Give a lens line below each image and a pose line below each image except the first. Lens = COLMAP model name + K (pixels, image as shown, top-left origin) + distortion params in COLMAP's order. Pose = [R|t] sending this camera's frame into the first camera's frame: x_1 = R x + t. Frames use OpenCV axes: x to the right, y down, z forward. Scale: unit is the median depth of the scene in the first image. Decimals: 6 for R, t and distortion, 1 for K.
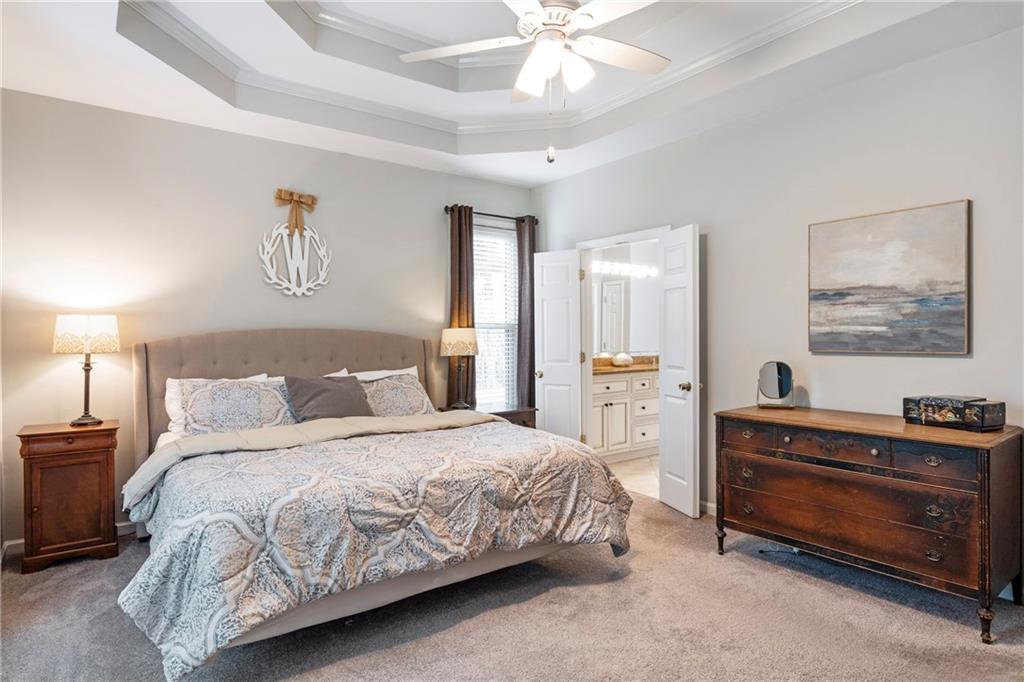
lens RADIAL K [[578.4, 0, 512.0], [0, 578.4, 341.0], [0, 0, 1]] dist [0.001081, 0.000319]
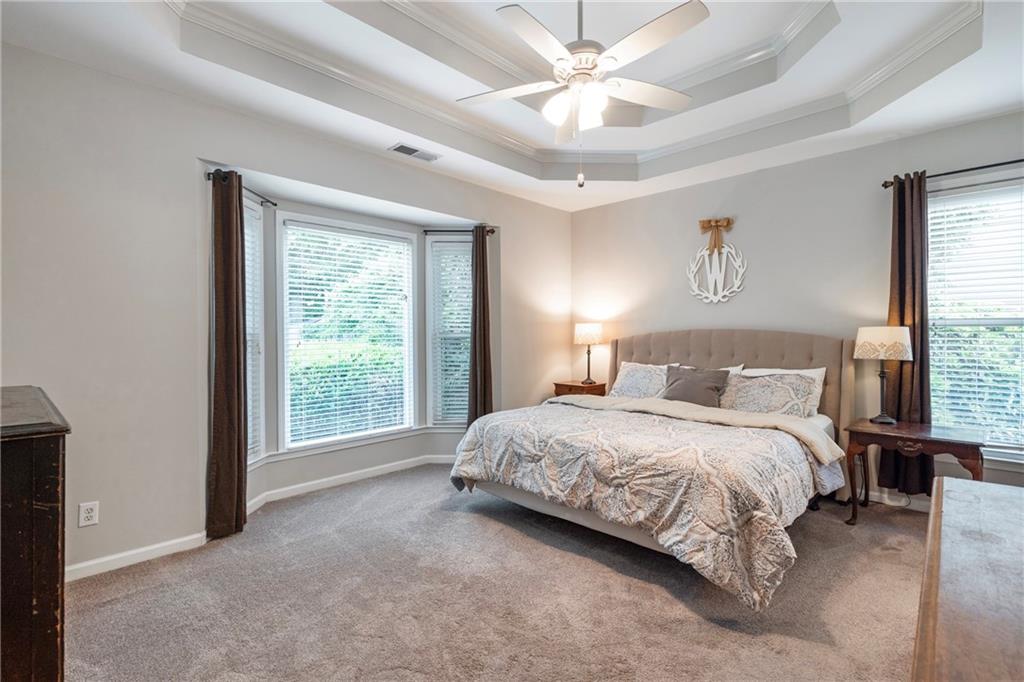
lens RADIAL K [[487.4, 0, 512.0], [0, 487.4, 341.0], [0, 0, 1]] dist [-0.001684, -0.000040]
pose [[0.148630, 0.014008, -0.988794, 0.865975], [-0.008391, 0.999882, 0.012904, -0.009575], [0.988857, 0.006380, 0.148730, 0.611859]]
